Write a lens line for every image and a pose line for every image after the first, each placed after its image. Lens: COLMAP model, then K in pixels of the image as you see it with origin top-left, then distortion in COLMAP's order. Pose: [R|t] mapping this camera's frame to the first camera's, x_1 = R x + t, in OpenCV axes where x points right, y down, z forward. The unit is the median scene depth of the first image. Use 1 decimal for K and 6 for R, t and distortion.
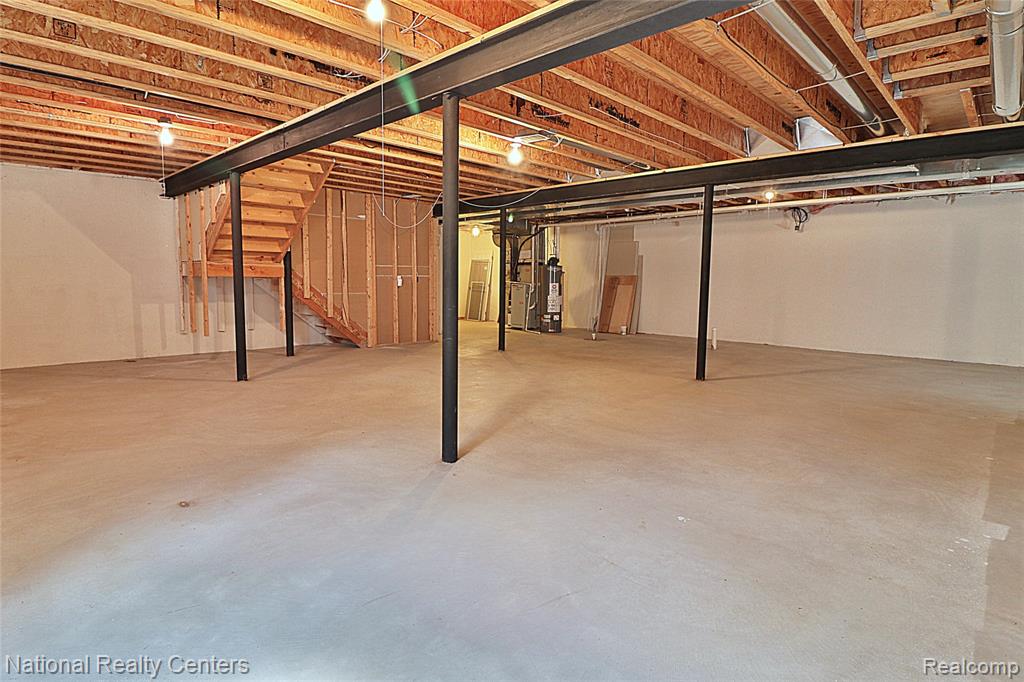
lens RADIAL K [[545.3, 0, 511.8], [0, 545.3, 341.3], [0, 0, 1]] dist [-0.001625, -0.006352]
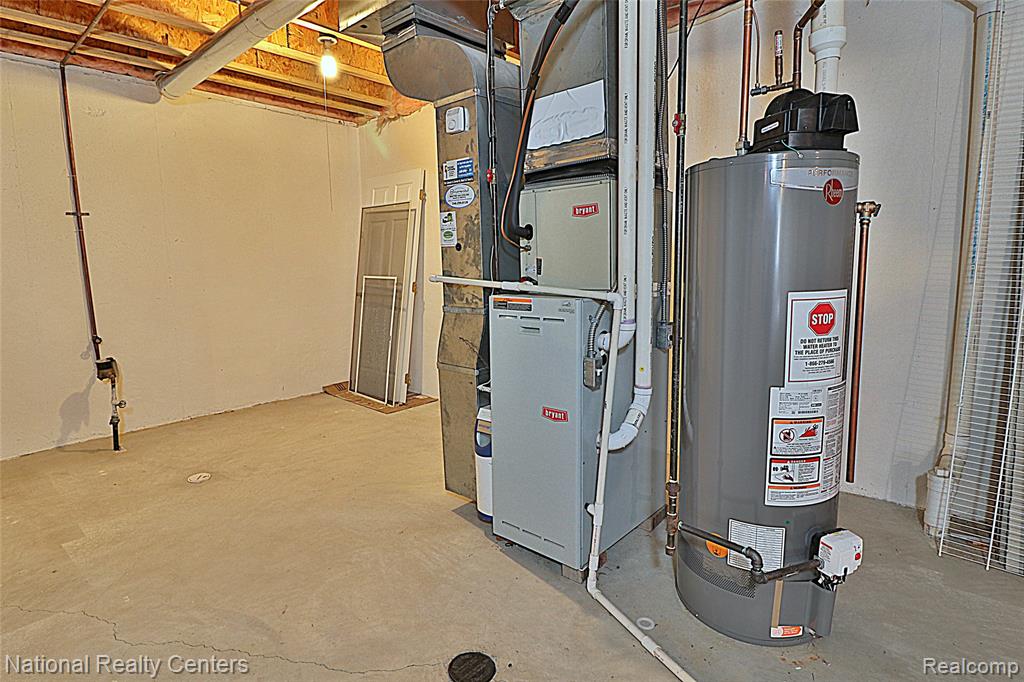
lens RADIAL K [[545.3, 0, 512.0], [0, 545.3, 339.9], [0, 0, 1]] dist [-0.001625, -0.006352]
pose [[0.998762, -0.029681, 0.039926, -0.000775], [0.028578, 0.999202, 0.027918, -0.097176], [-0.040723, -0.026742, 0.998813, 0.843680]]
